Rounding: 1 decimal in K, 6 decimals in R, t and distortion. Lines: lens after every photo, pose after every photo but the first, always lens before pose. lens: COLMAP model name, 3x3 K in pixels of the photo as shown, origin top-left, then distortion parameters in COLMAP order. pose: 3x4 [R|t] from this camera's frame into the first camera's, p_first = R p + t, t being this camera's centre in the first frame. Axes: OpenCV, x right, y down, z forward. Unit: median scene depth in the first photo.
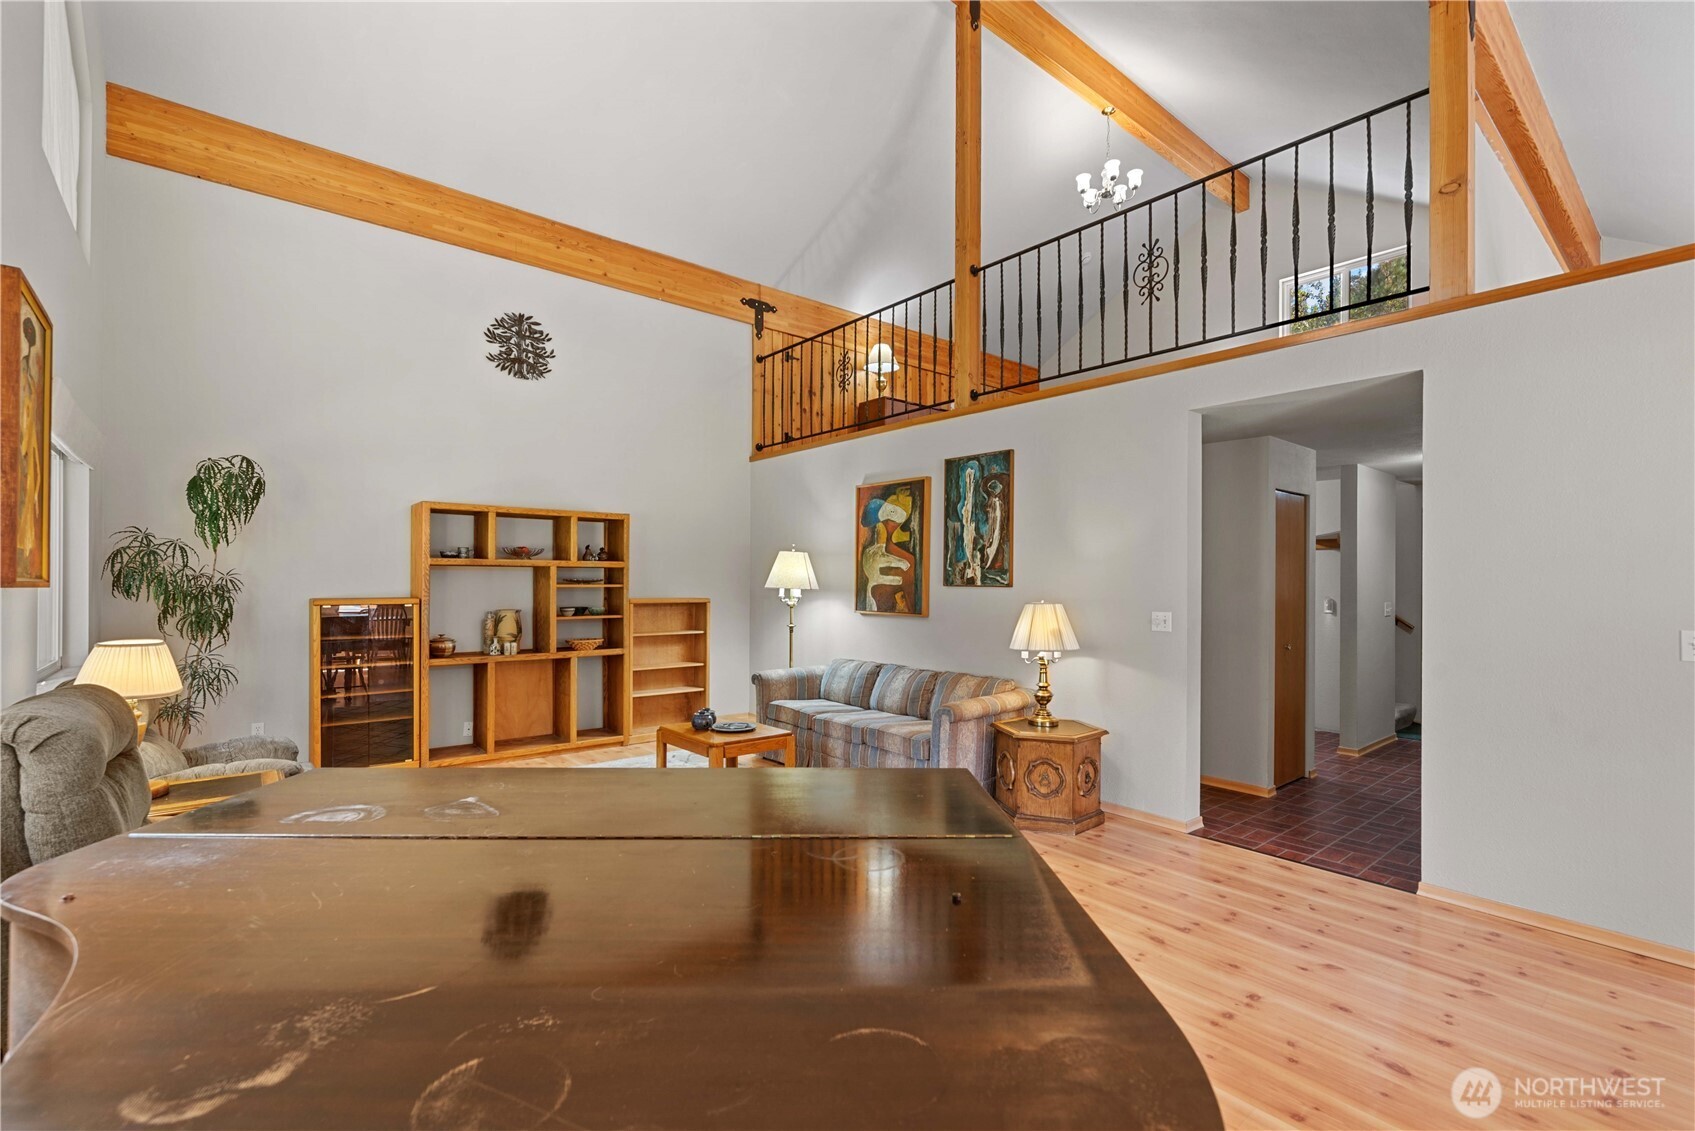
lens RADIAL K [[738.5, 0, 848.7], [0, 738.5, 580.5], [0, 0, 1]] dist [0.000676, 0.000174]
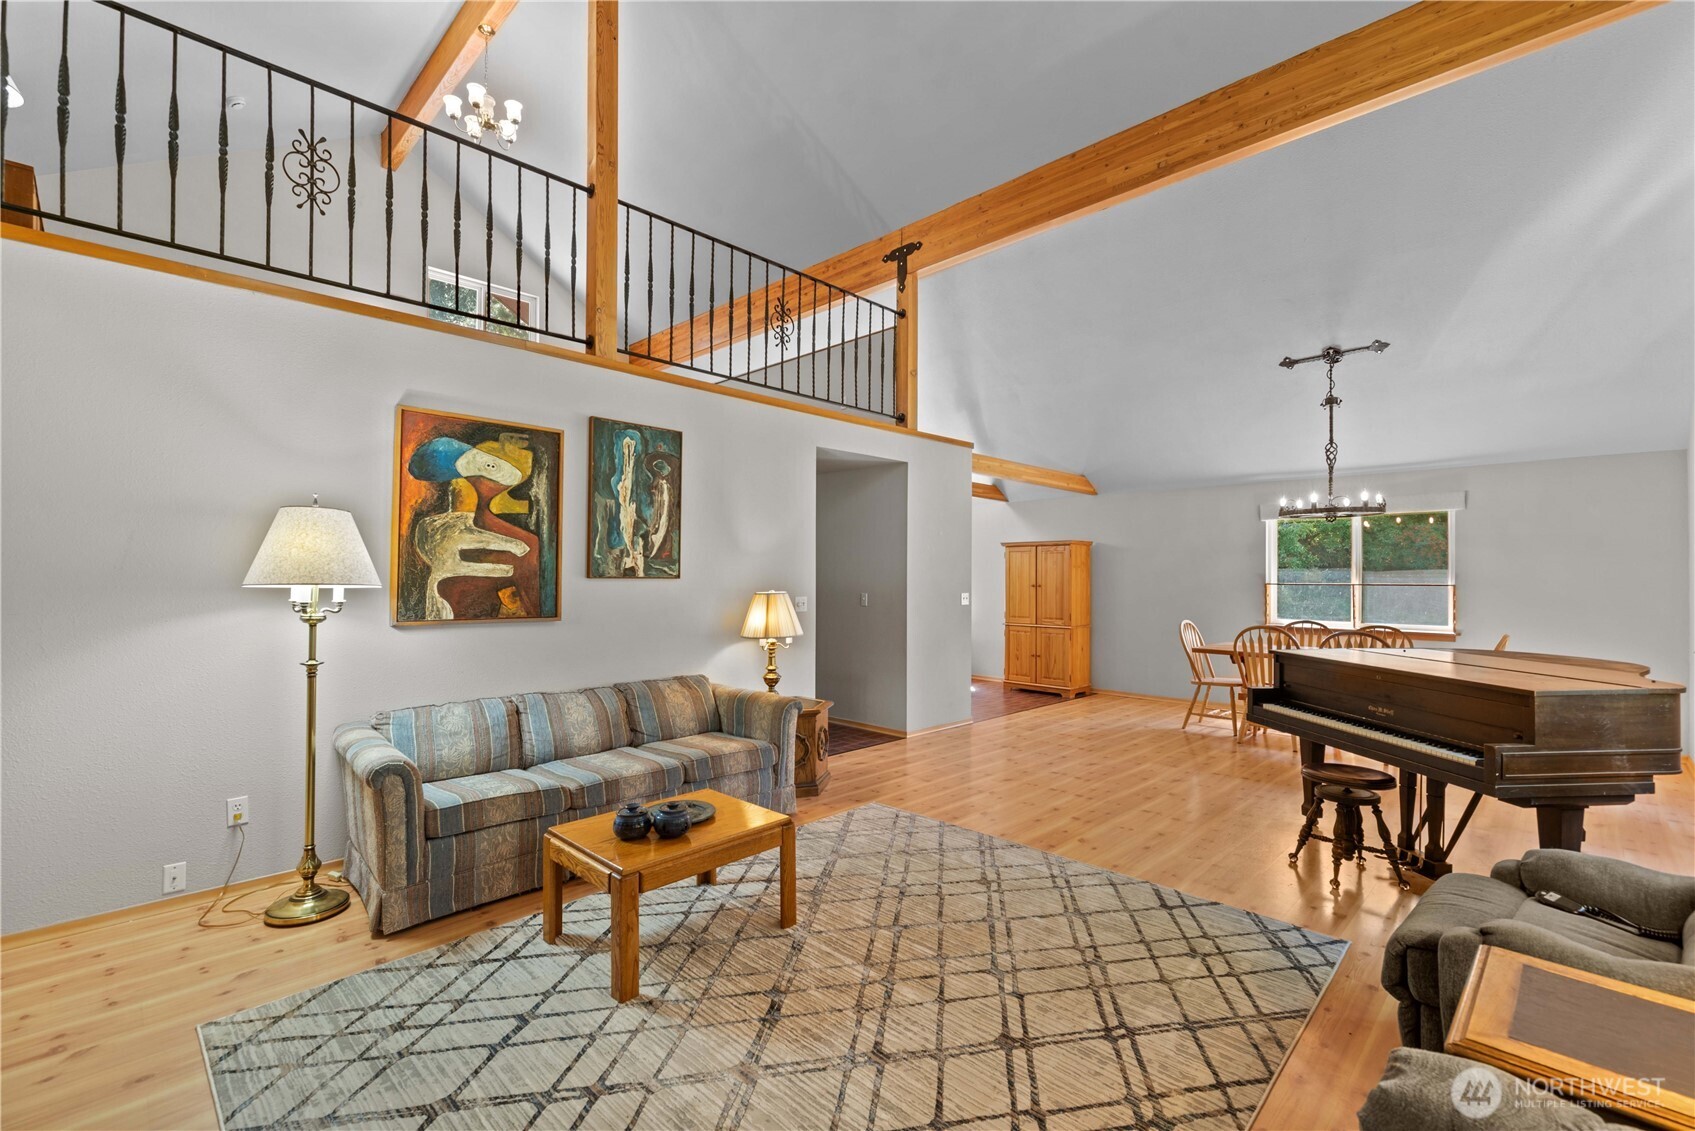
lens RADIAL K [[749.5, 0, 847.5], [0, 749.5, 565.5], [0, 0, 1]] dist [-0.002402, -0.000607]
pose [[-0.090366, 0.004410, 0.995899, -0.619011], [-0.009724, 0.999939, -0.005310, -0.003818], [-0.995861, -0.010164, -0.090318, 0.724403]]
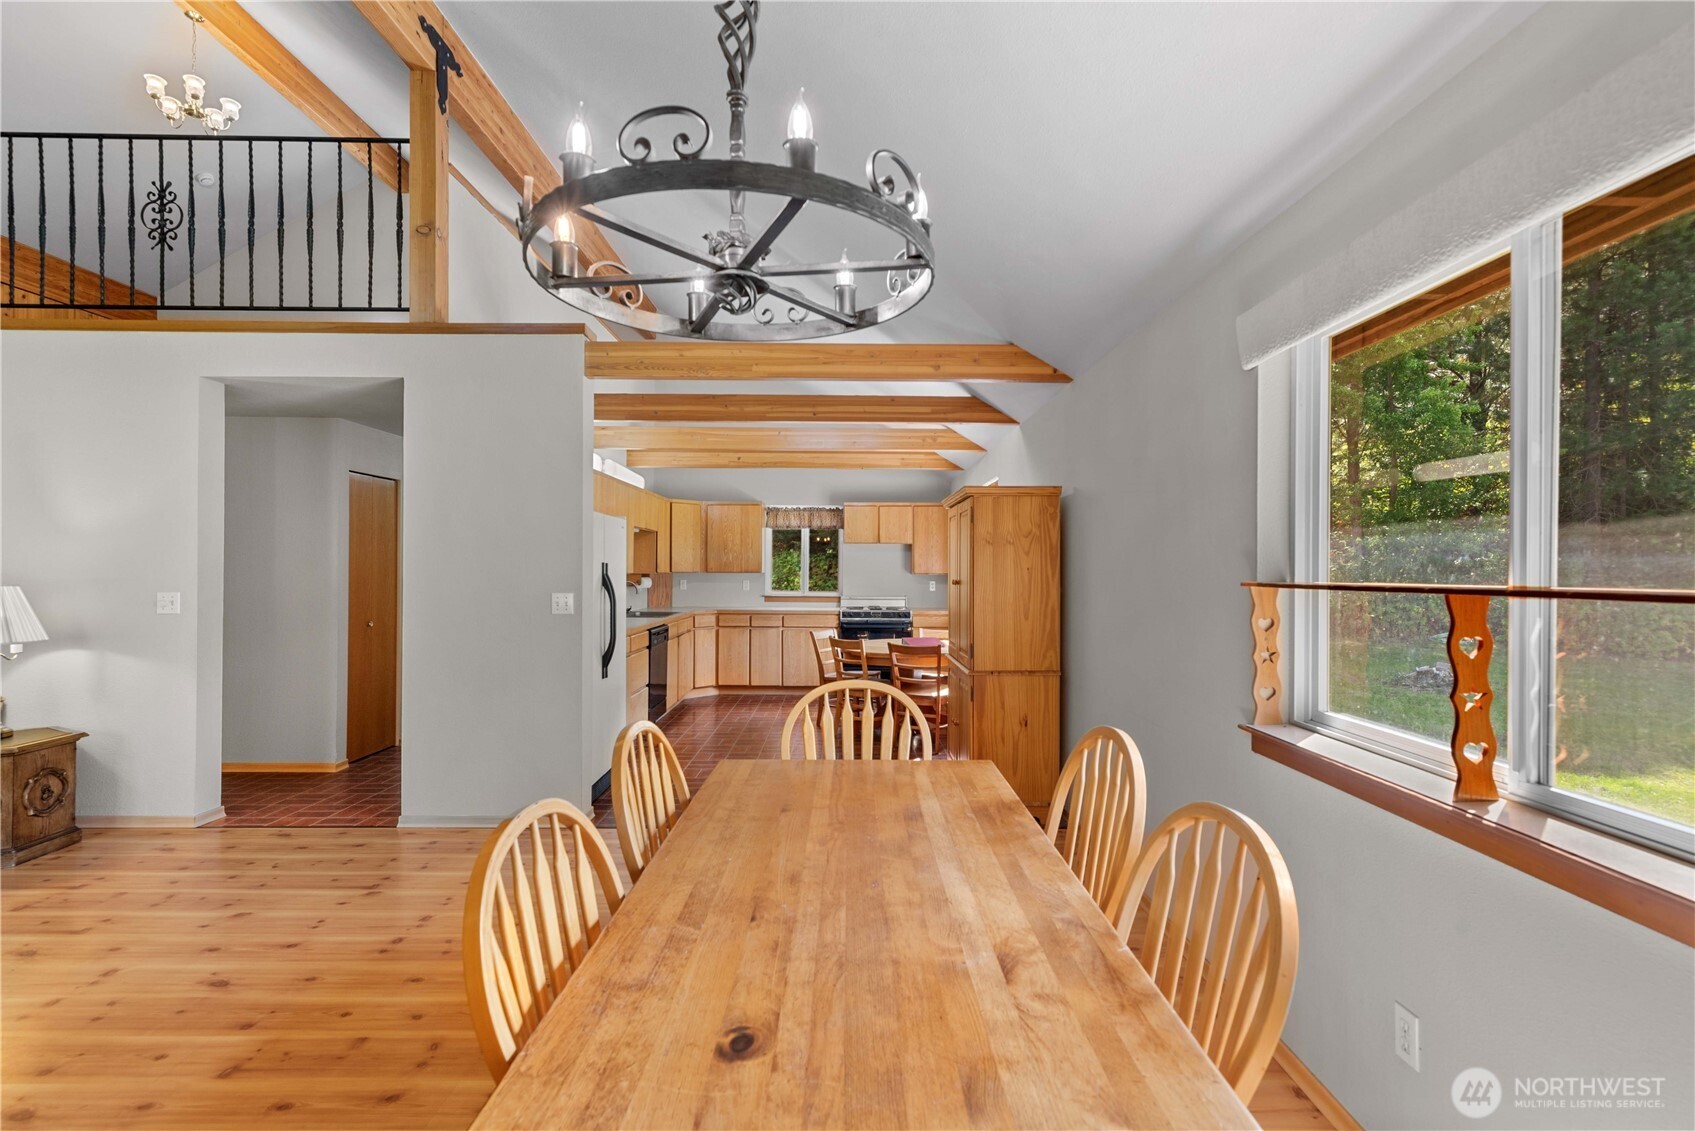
lens RADIAL K [[779.4, 0, 842.9], [0, 779.4, 561.0], [0, 0, 1]] dist [-0.000061, 0.000617]
pose [[0.639880, -0.000881, 0.768474, 0.300997], [0.000210, 1.000000, 0.000971, 0.004089], [-0.768475, -0.000460, 0.639880, -0.356319]]
